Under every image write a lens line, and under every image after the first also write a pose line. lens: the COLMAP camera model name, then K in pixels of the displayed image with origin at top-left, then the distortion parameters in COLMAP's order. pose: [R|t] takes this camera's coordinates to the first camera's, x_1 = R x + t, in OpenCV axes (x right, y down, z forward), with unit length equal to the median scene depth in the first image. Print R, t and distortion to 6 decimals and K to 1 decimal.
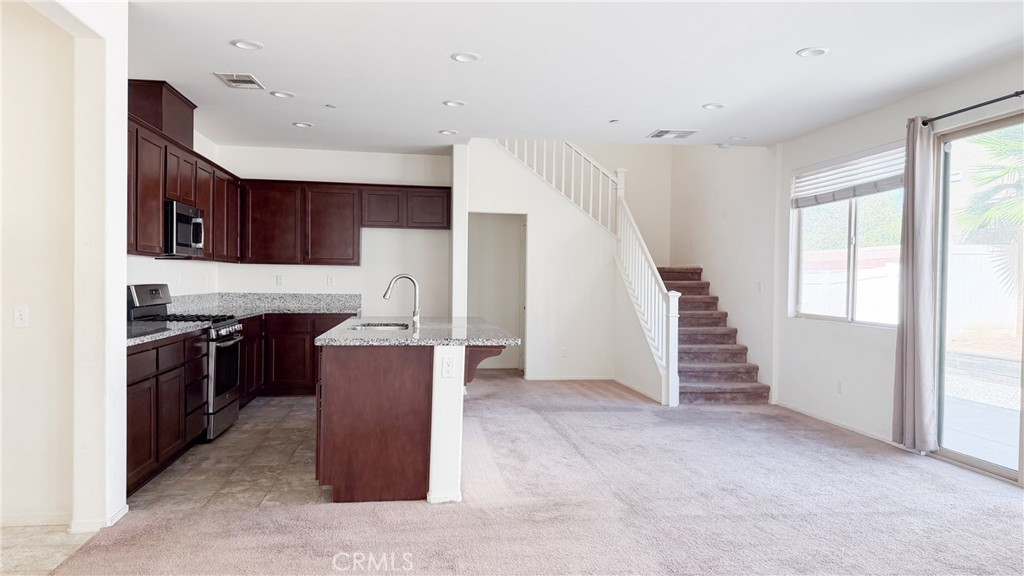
lens RADIAL K [[714.0, 0, 512.0], [0, 714.0, 288.0], [0, 0, 1]] dist [0.120473, -0.175368]
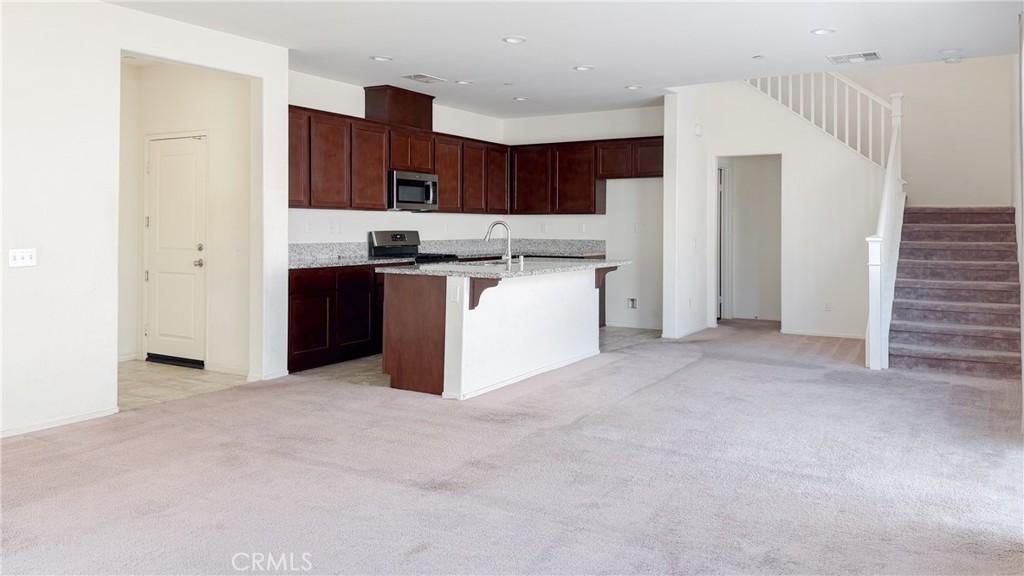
lens RADIAL K [[749.4, 0, 523.4], [0, 749.4, 233.5], [0, 0, 1]] dist [0.132074, -0.206274]
pose [[0.782413, -0.005389, -0.622737, 0.444219], [0.000280, 0.999965, -0.008303, 0.009092], [0.622760, 0.006322, 0.782387, 0.020627]]
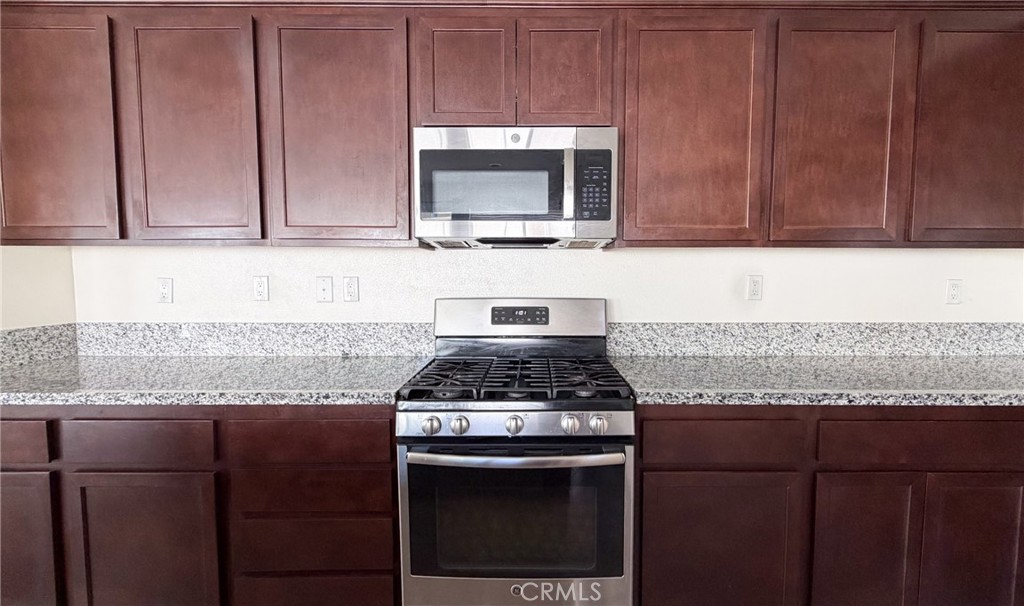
lens RADIAL K [[446.8, 0, 526.0], [0, 446.8, 306.4], [0, 0, 1]] dist [-0.002792, -0.000361]
pose [[-0.135306, 0.054870, -0.989283, -0.125371], [-0.016940, 0.998191, 0.057681, -0.013792], [0.990659, 0.024563, -0.134132, 0.795554]]
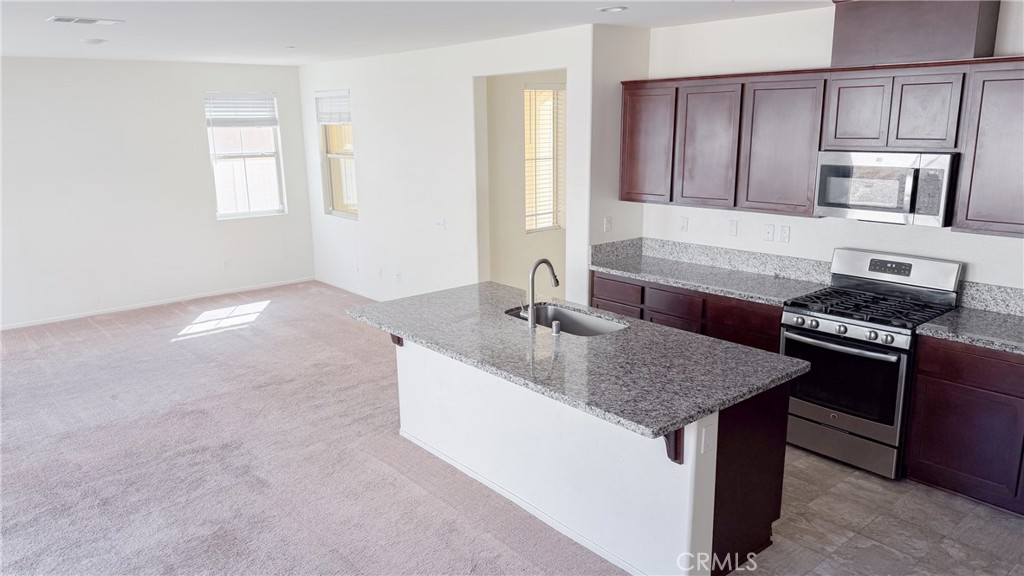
lens RADIAL K [[714.0, 0, 512.0], [0, 714.0, 288.0], [0, 0, 1]] dist [0.120473, -0.175368]
pose [[-0.842129, 0.118915, -0.526002, 0.194091], [-0.006580, 0.973047, 0.230515, -0.110997], [0.539236, 0.197584, -0.818648, 1.077474]]
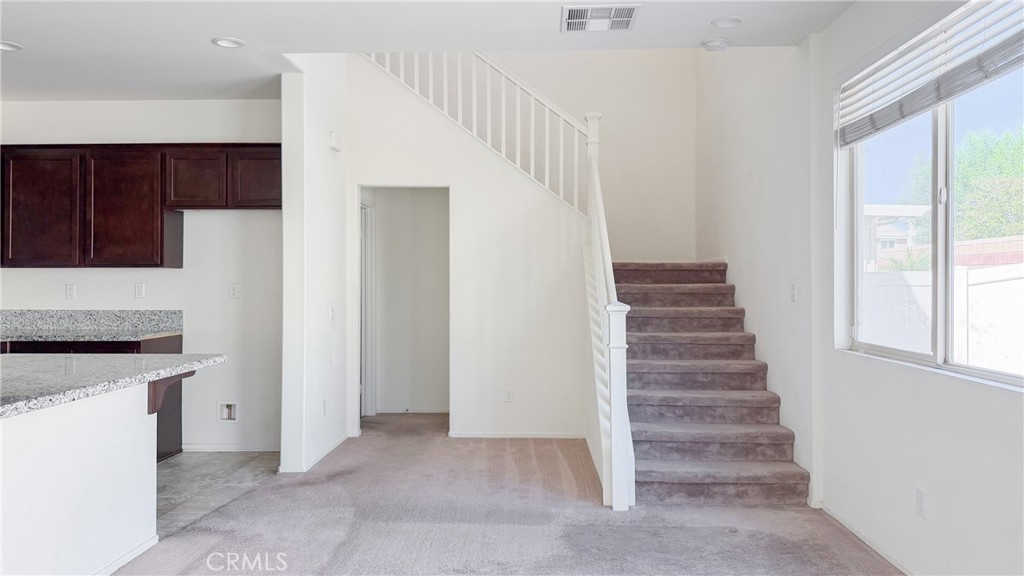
lens RADIAL K [[735.6, 0, 509.7], [0, 735.6, 273.6], [0, 0, 1]] dist [0.067348, -0.105882]
pose [[0.984900, -0.015659, -0.172415, 0.230195], [0.010947, 0.999541, -0.028245, -0.002880], [0.172779, 0.025931, 0.984619, 0.398246]]
